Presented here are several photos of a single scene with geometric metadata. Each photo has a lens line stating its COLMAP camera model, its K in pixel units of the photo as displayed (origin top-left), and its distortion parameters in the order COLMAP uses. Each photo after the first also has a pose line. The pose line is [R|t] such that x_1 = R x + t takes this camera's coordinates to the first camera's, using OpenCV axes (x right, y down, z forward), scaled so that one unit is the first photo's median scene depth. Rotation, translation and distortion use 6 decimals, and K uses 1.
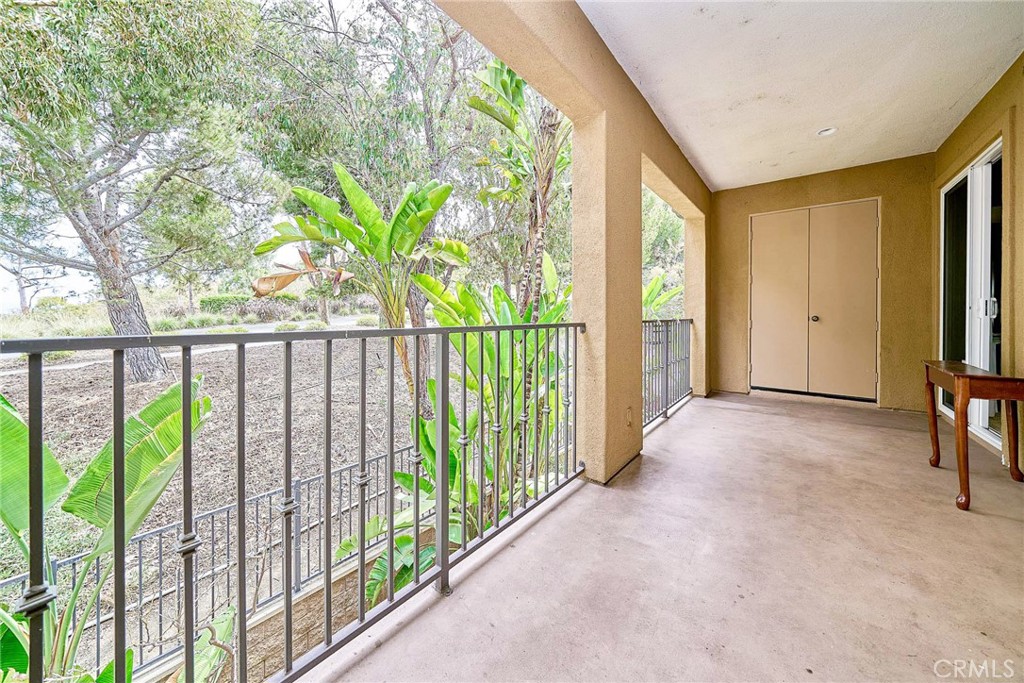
lens RADIAL K [[357.3, 0, 512.7], [0, 357.3, 319.2], [0, 0, 1]] dist [0.000408, -0.000951]
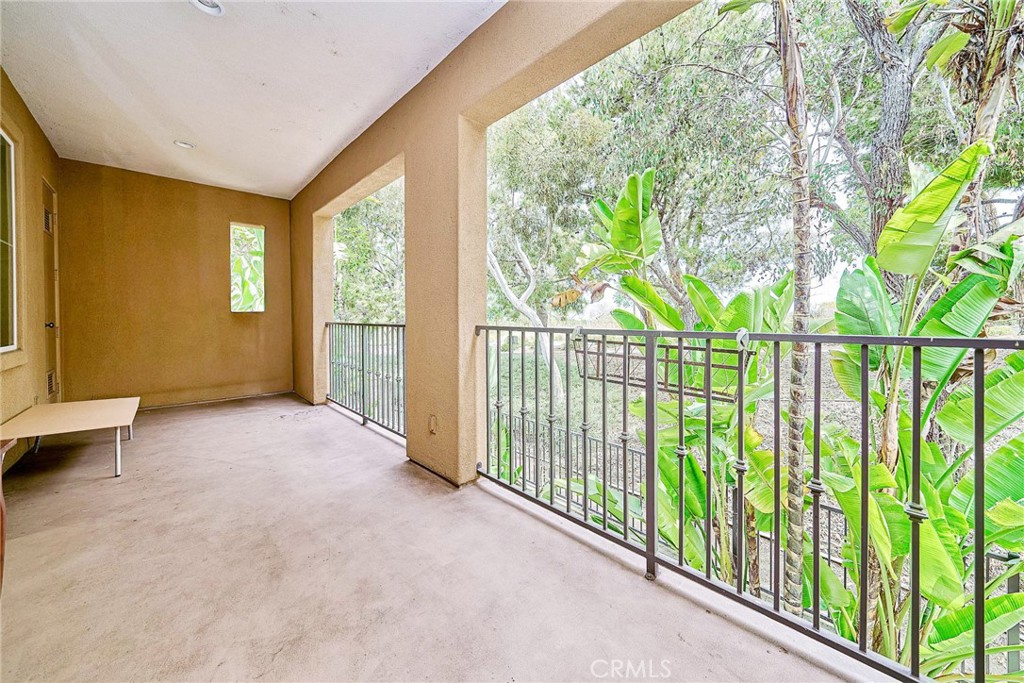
lens RADIAL K [[357.3, 0, 515.2], [0, 357.3, 318.2], [0, 0, 1]] dist [0.000408, -0.000951]
pose [[-0.115051, 0.007425, -0.993332, 1.518265], [-0.001151, 0.999970, 0.007608, -0.021708], [0.993359, 0.002019, -0.115039, 1.612338]]
